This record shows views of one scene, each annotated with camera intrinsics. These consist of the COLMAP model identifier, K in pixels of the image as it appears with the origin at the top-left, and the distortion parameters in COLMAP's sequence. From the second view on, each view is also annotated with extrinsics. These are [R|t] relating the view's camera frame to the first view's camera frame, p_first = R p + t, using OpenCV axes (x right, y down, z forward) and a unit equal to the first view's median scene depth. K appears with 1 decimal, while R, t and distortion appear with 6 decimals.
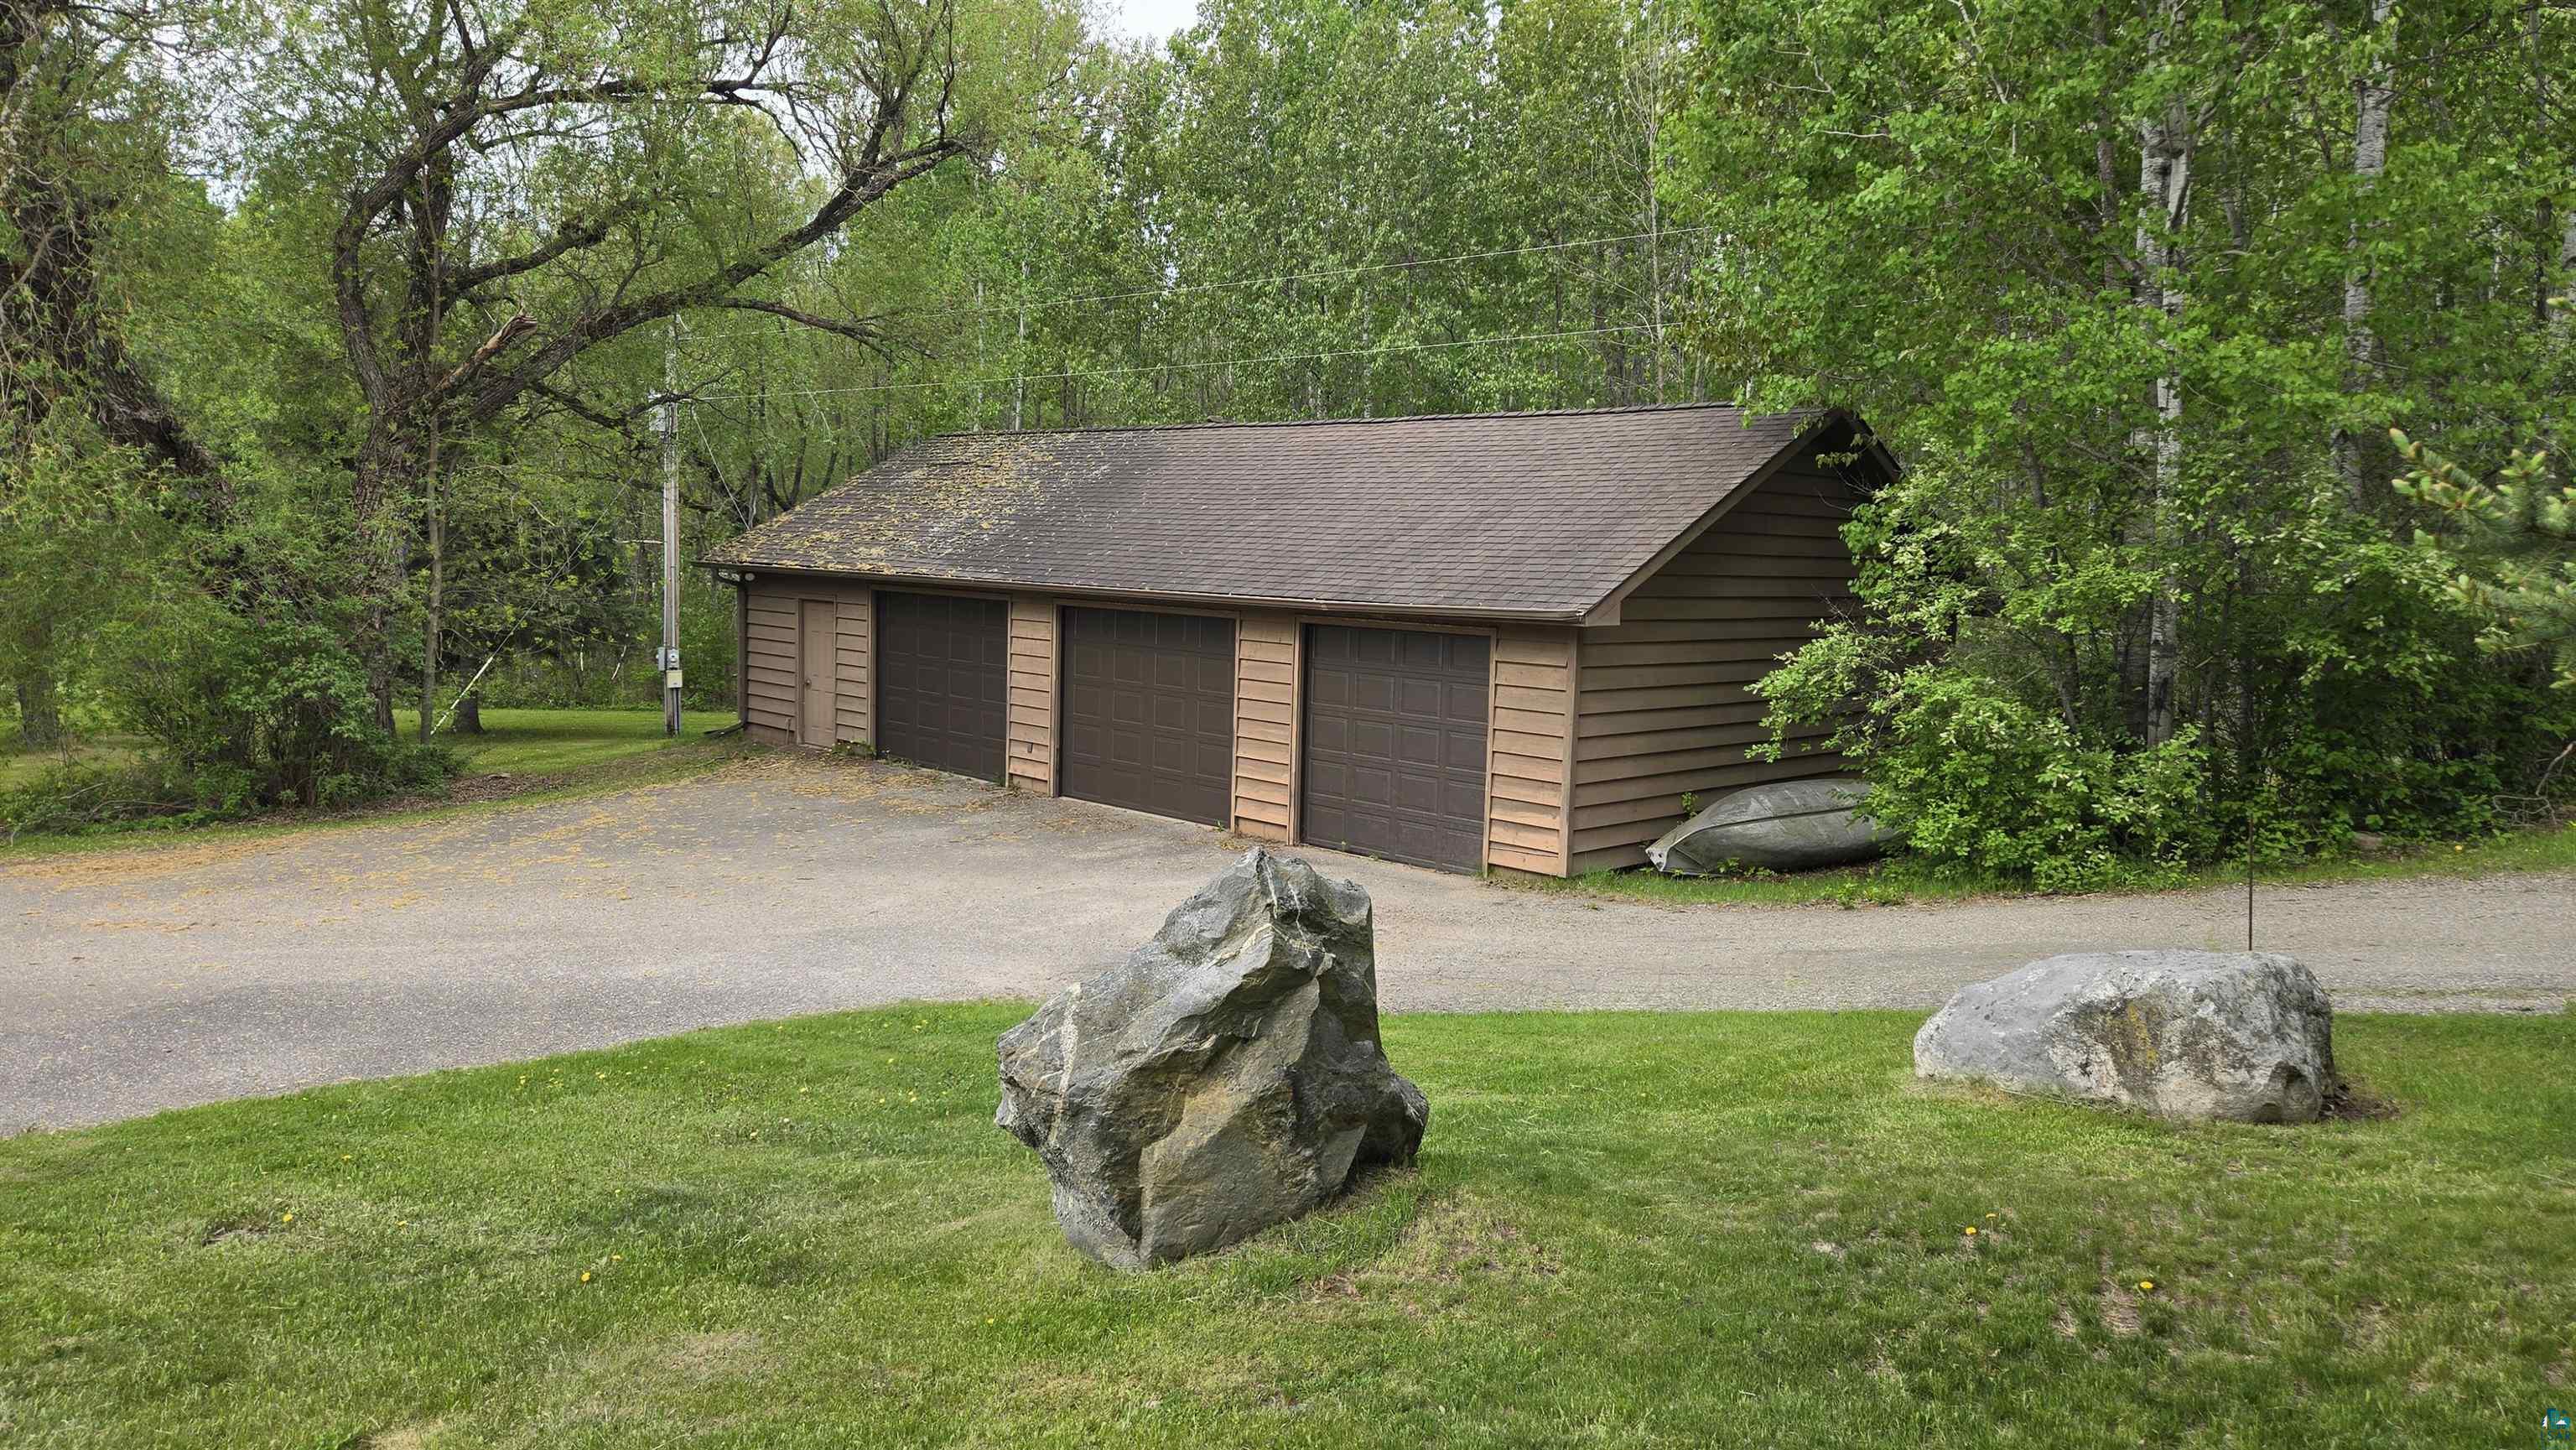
lens RADIAL K [[1735.2, 0, 1290.1], [0, 1735.2, 713.6], [0, 0, 1]] dist [0.043907, -0.004677]
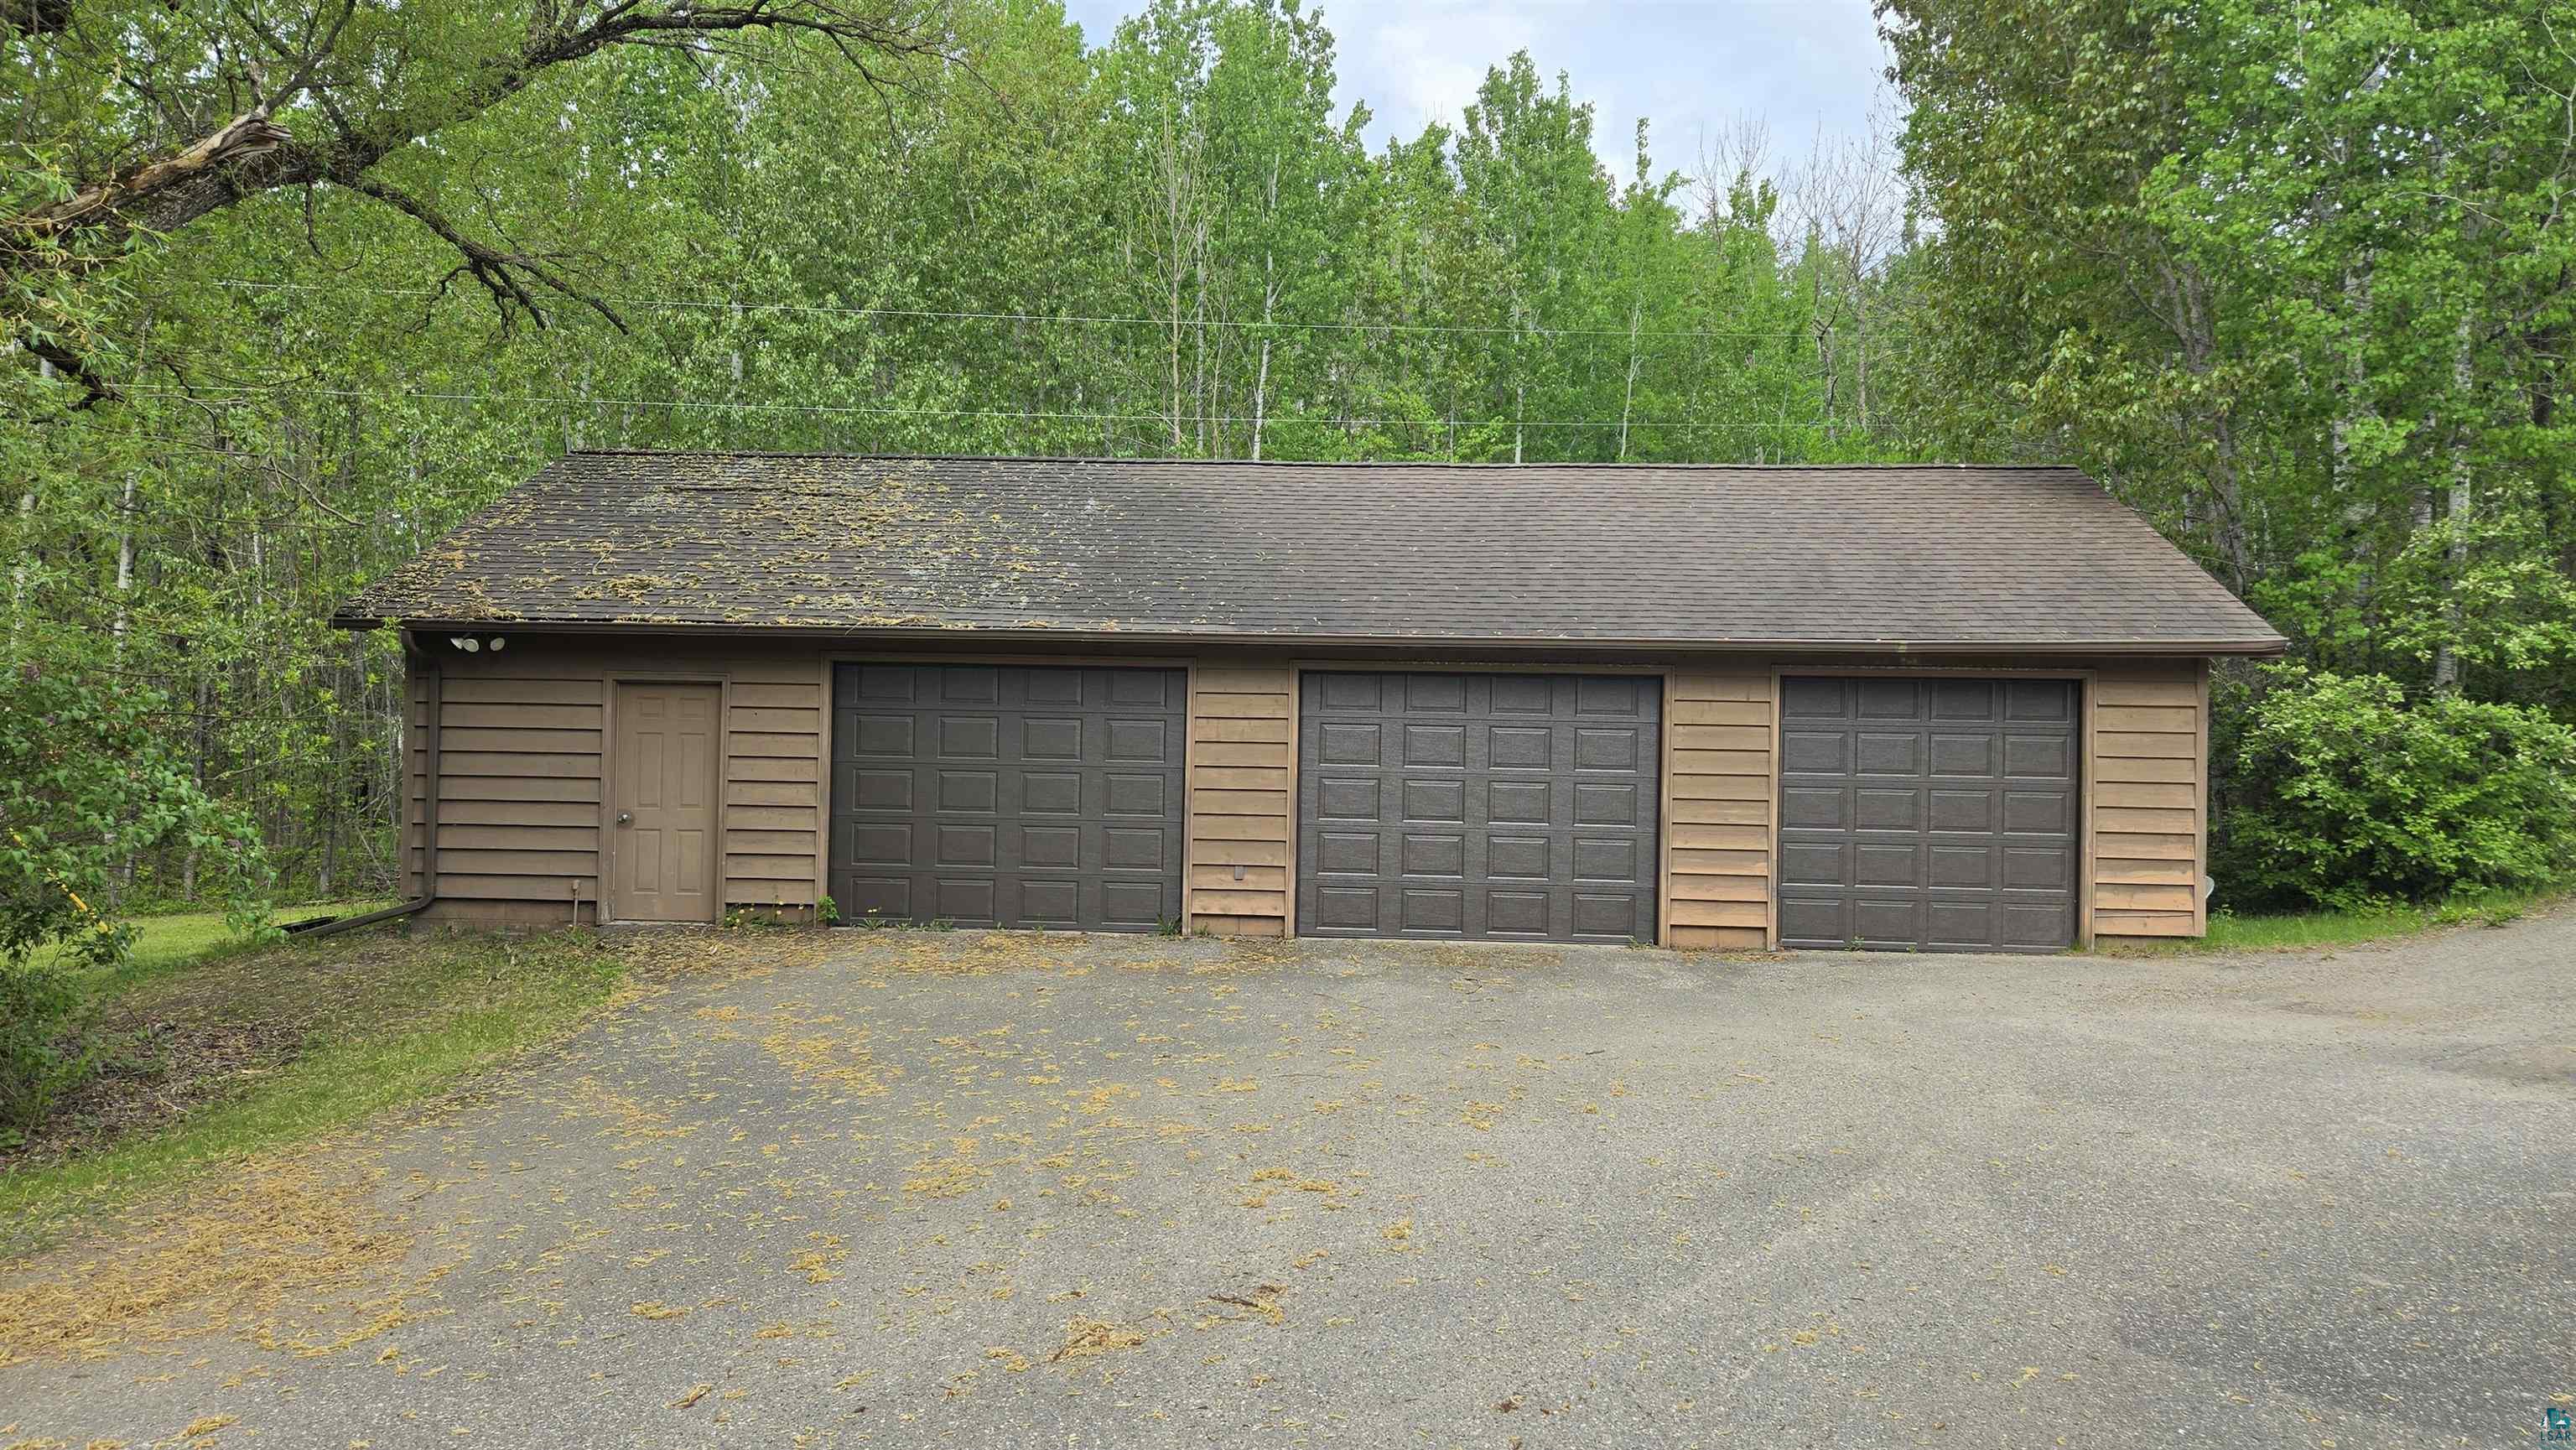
lens RADIAL K [[1735.2, 0, 1290.1], [0, 1735.2, 713.6], [0, 0, 1]] dist [0.043907, -0.004677]
pose [[0.749335, -0.083079, 0.656959, -0.584584], [0.076896, 0.996304, 0.038284, -0.068502], [-0.657711, 0.021830, 0.752954, 0.473425]]
